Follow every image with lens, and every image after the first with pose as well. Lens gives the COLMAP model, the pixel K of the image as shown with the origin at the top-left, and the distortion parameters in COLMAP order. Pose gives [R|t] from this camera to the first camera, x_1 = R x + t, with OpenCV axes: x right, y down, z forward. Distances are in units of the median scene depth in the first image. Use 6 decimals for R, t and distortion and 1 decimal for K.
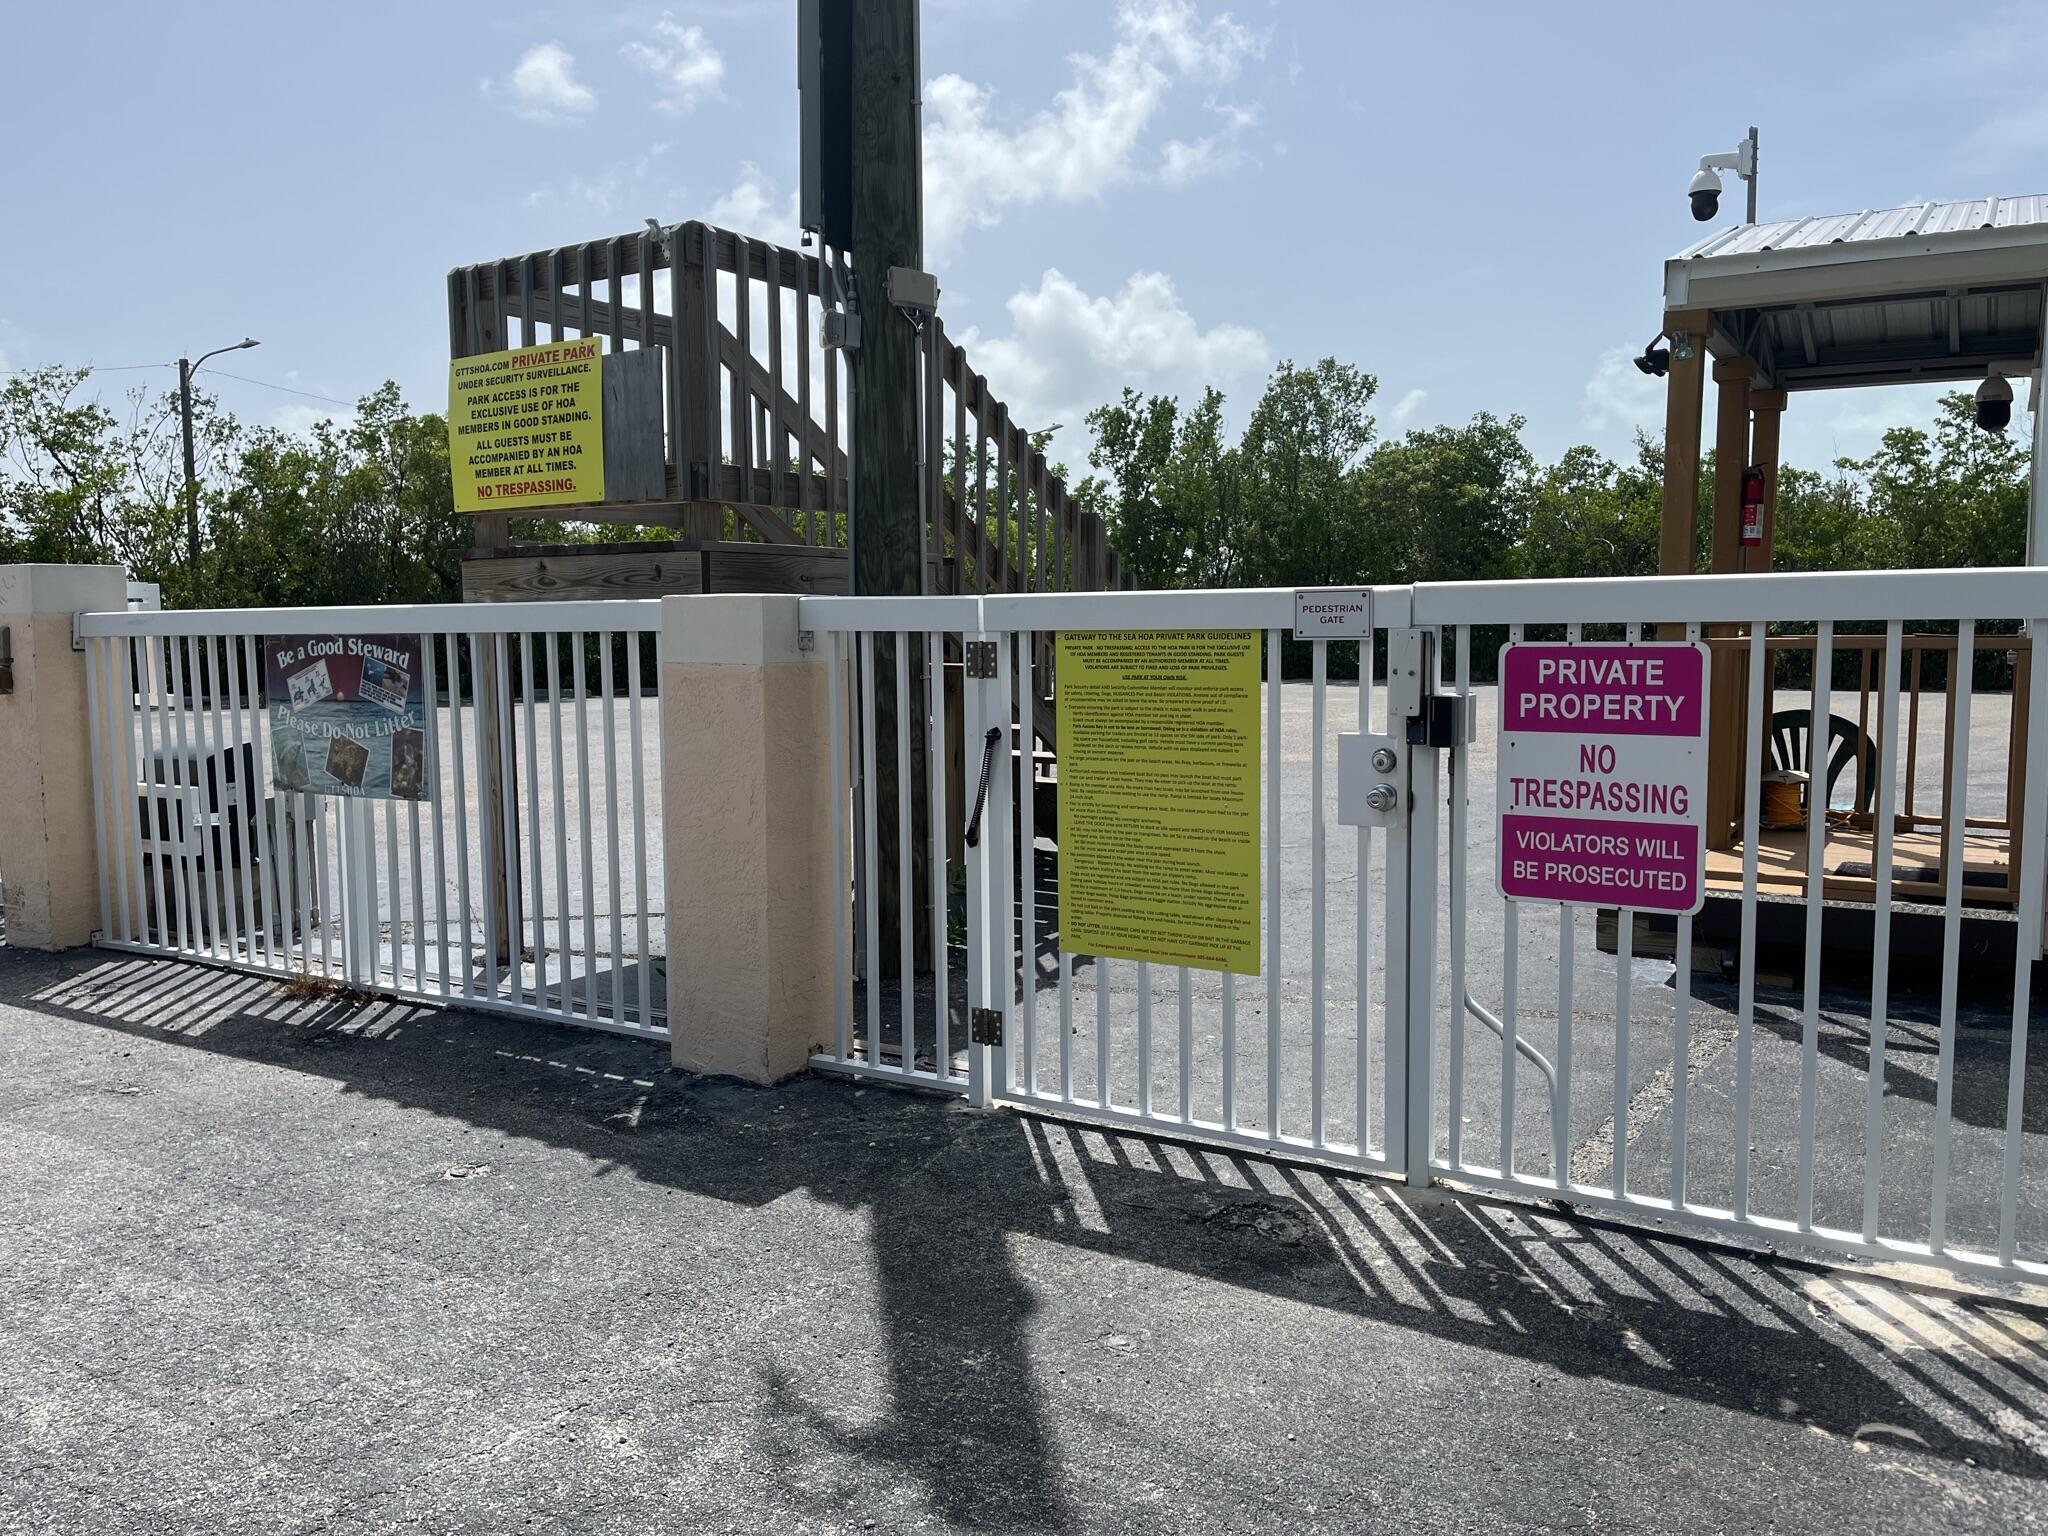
lens RADIAL K [[1558.6, 0, 1021.1], [0, 1558.6, 761.8], [0, 0, 1]] dist [0.040275, -0.038503]
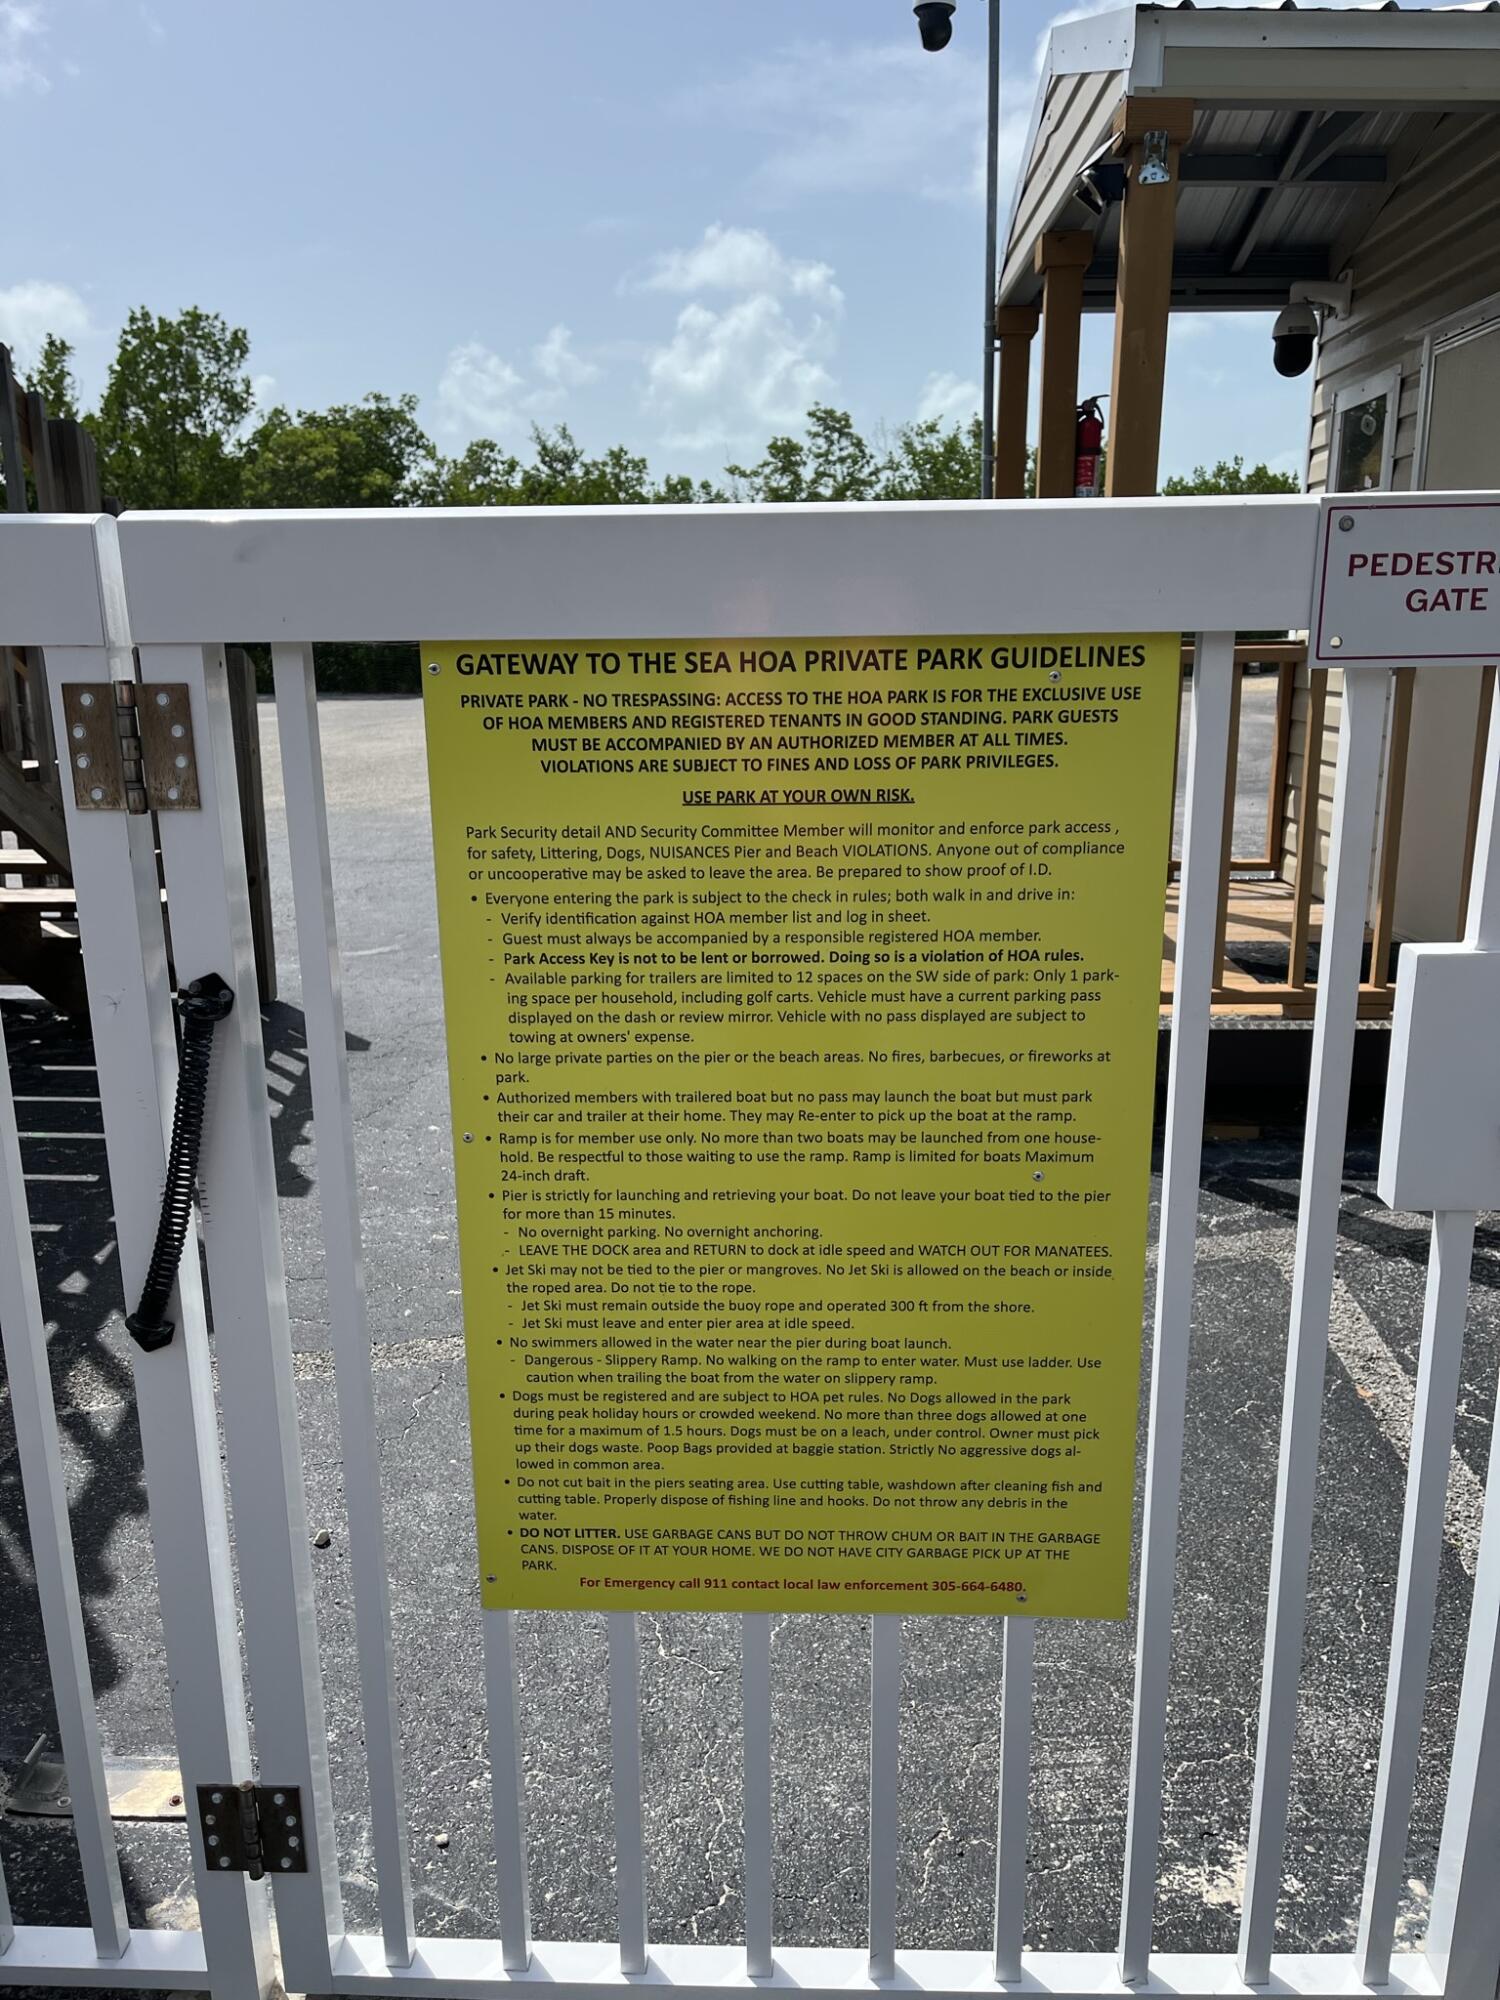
lens RADIAL K [[1522.0, 0, 744.0], [0, 1522.0, 1018.3], [0, 0, 1]] dist [0.040275, -0.038503]
pose [[0.859914, -0.128484, 0.494003, -0.021540], [0.048713, 0.984041, 0.171142, -0.017202], [-0.508109, -0.123103, 0.852450, 0.202358]]
